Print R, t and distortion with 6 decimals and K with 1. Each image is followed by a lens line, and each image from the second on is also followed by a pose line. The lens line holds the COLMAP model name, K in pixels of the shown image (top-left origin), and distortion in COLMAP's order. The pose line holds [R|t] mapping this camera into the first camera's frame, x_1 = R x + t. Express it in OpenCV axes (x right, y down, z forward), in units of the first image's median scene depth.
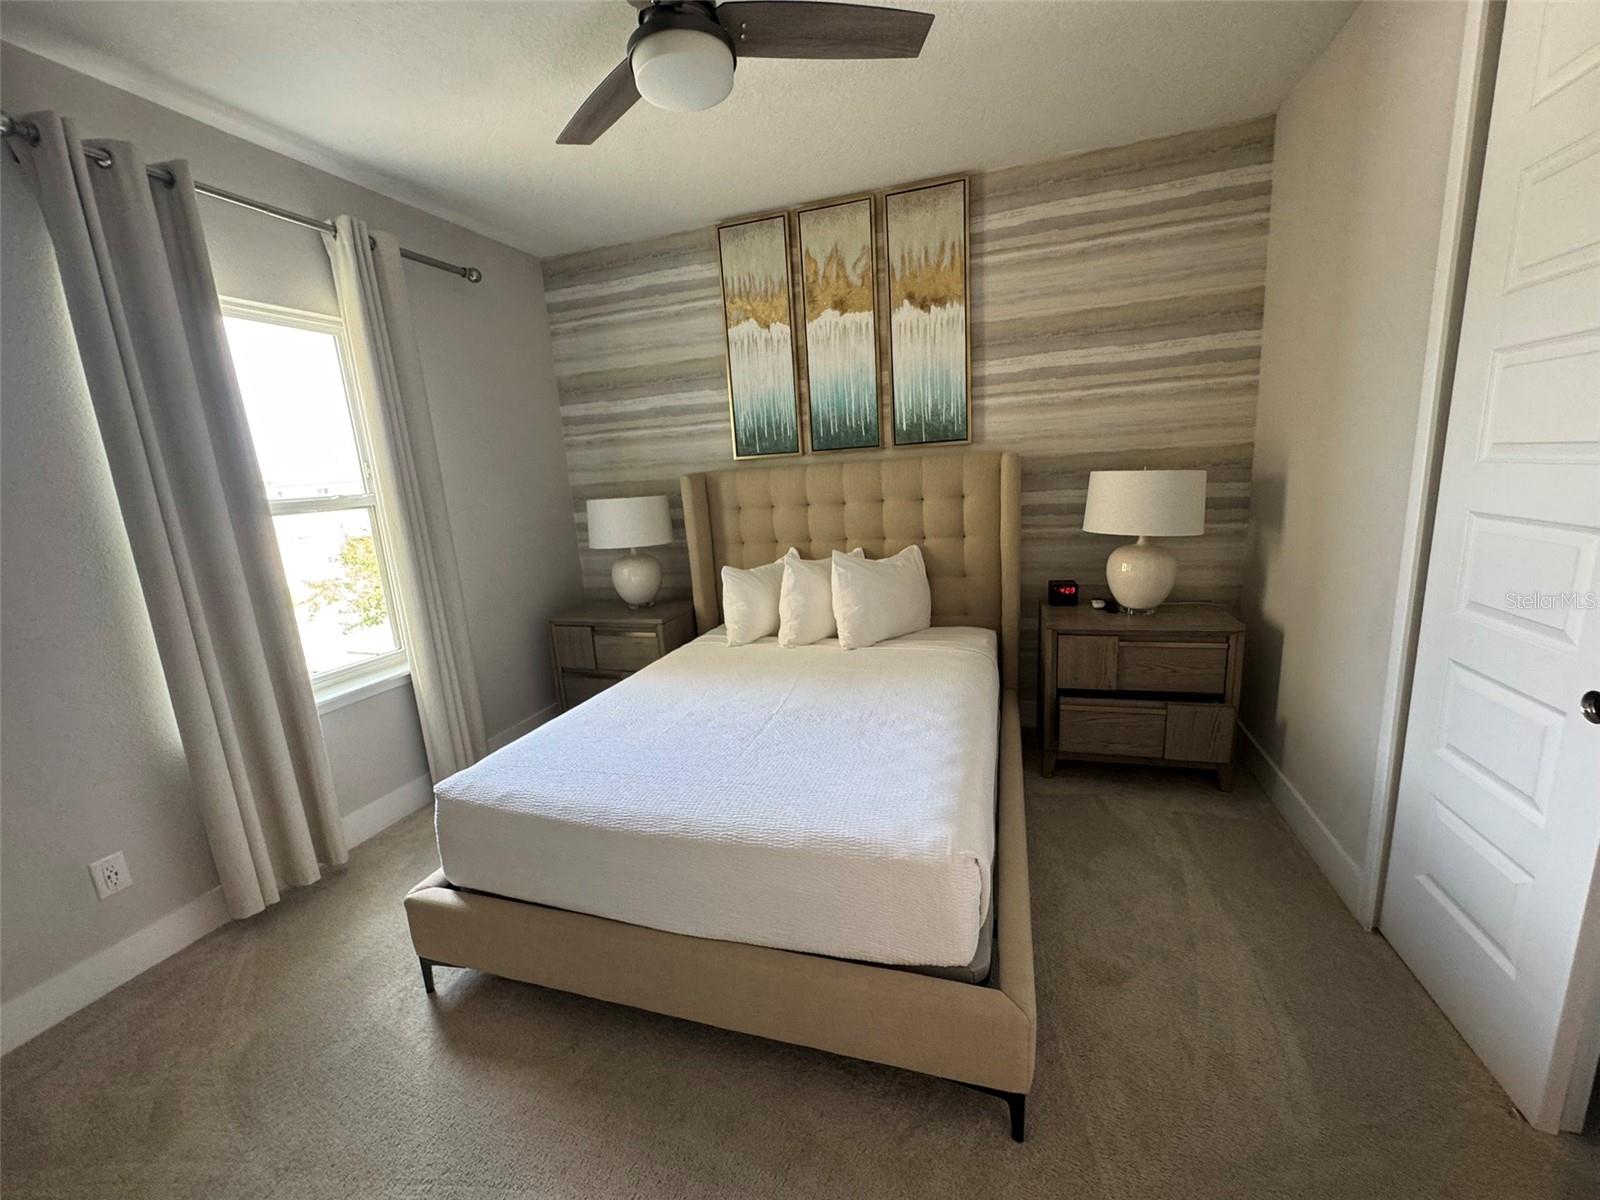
lens RADIAL K [[639.0, 0, 799.3], [0, 639.0, 600.5], [0, 0, 1]] dist [-0.005933, 0.001278]
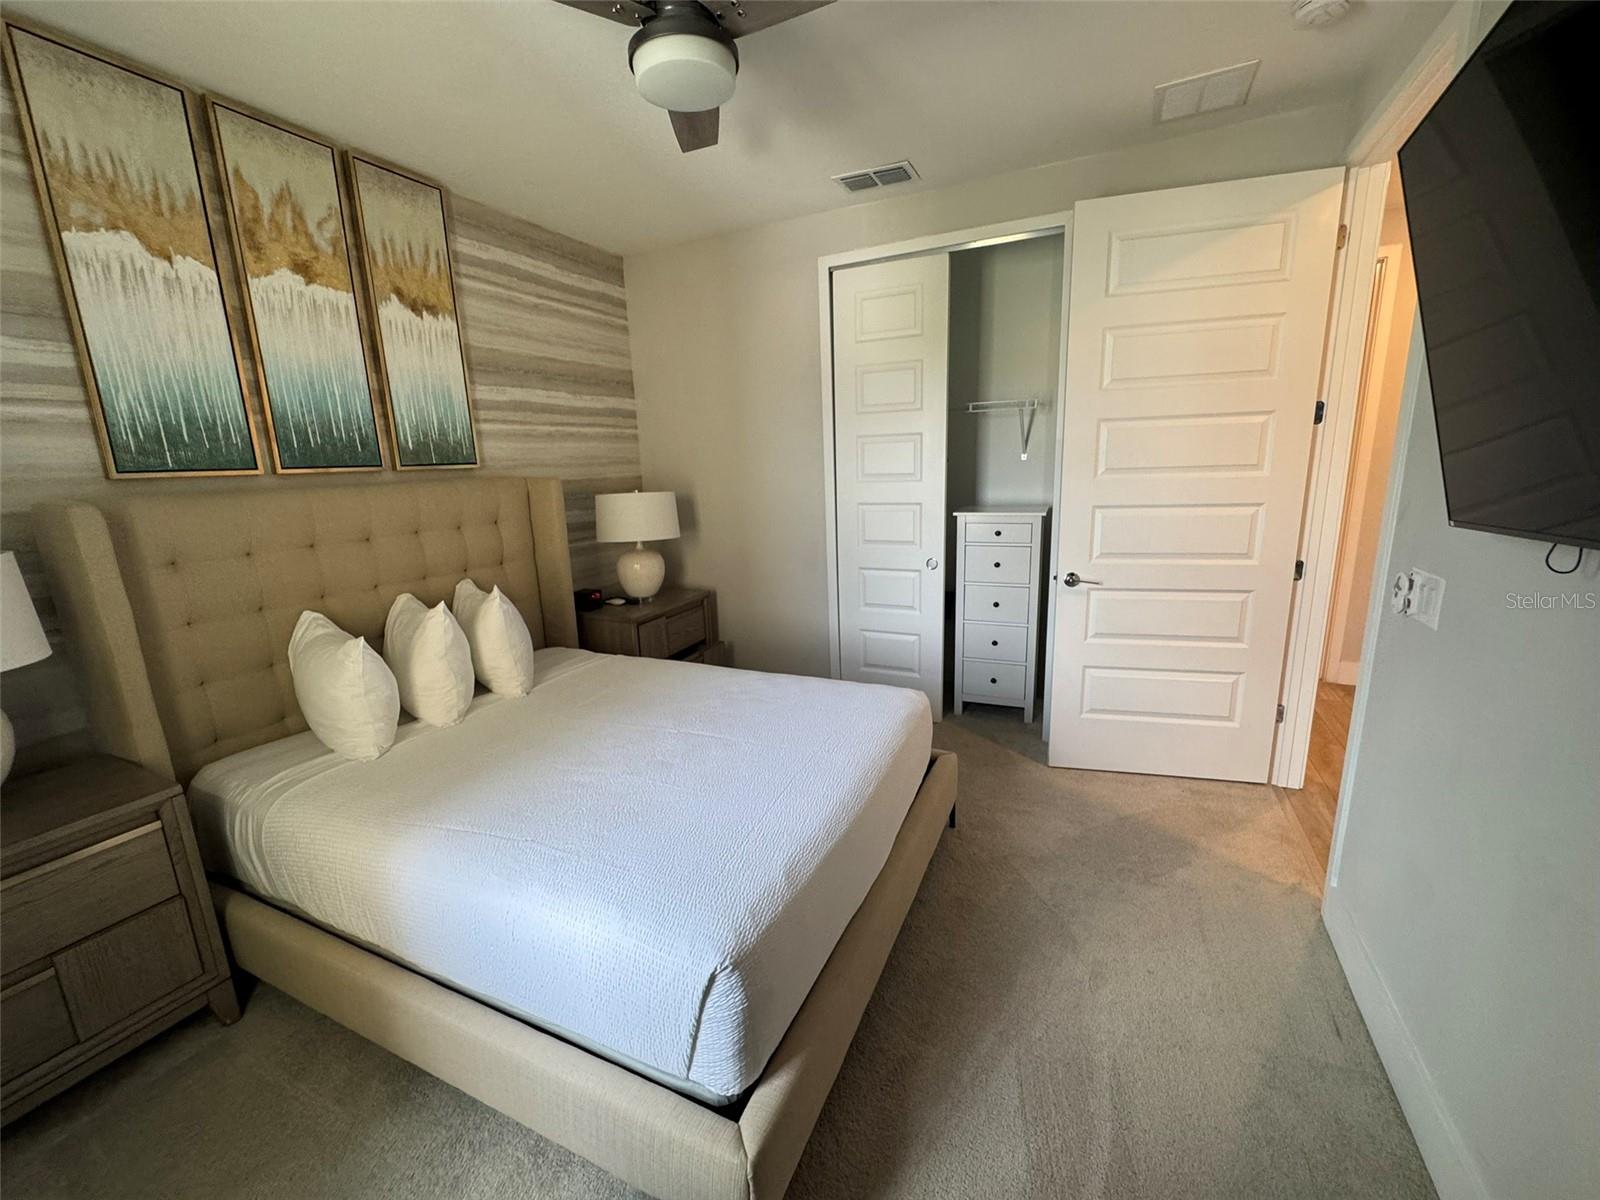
lens RADIAL K [[639.0, 0, 800.4], [0, 639.0, 597.2], [0, 0, 1]] dist [-0.005933, 0.001278]
pose [[0.138445, -0.147366, 0.979345, -0.632759], [0.236194, 0.965247, 0.111855, -0.054347], [-0.961793, 0.215829, 0.168440, 0.427916]]
